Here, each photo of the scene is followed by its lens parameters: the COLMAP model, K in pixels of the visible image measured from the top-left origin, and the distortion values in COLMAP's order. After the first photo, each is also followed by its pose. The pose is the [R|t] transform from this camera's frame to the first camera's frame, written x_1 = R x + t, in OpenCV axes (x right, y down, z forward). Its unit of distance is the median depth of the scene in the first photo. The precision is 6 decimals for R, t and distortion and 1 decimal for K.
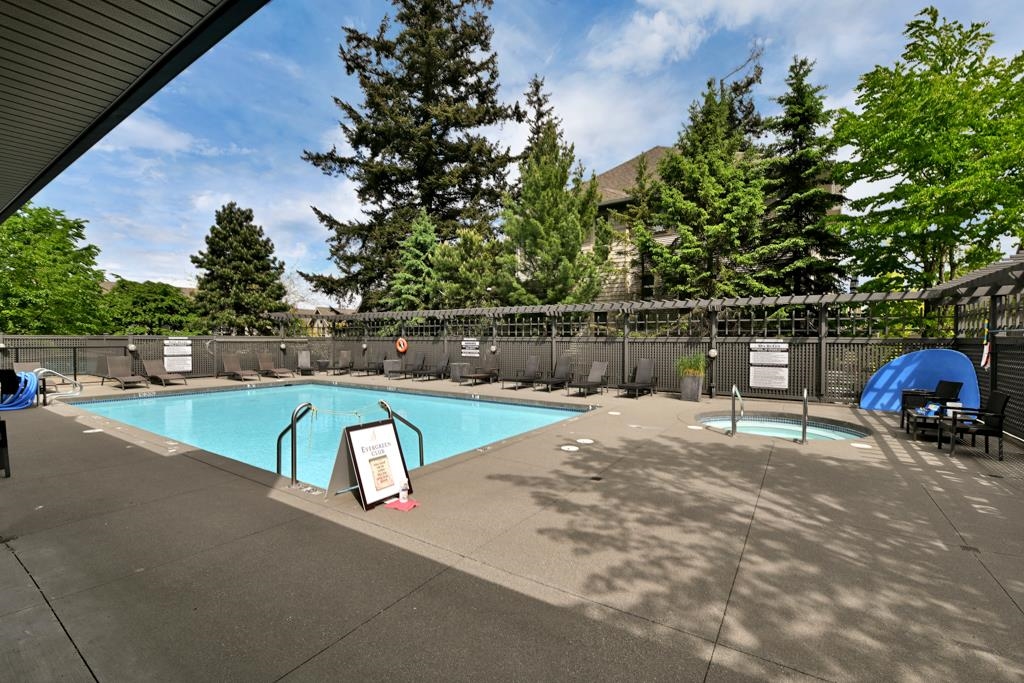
lens RADIAL K [[450.5, 0, 513.5], [0, 450.5, 346.6], [0, 0, 1]] dist [0.010149, -0.014408]
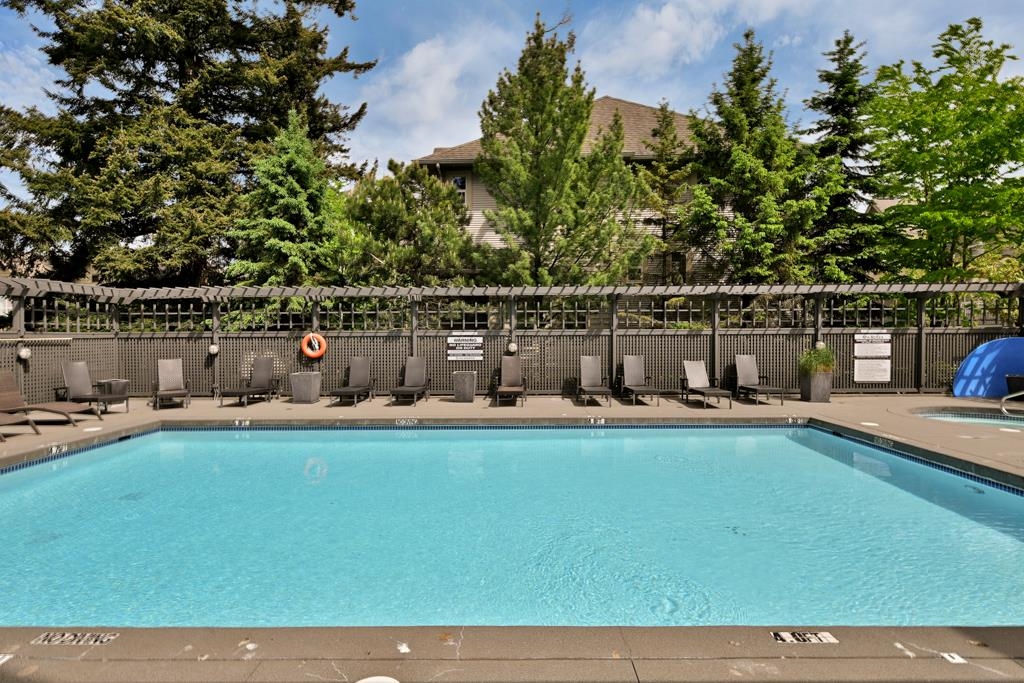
lens RADIAL K [[542.9, 0, 512.1], [0, 542.9, 353.0], [0, 0, 1]] dist [0.001691, -0.000113]
pose [[0.834003, -0.029066, 0.550994, -0.611961], [0.018324, 0.999520, 0.024991, -0.008888], [-0.551455, -0.010746, 0.834135, 0.425533]]
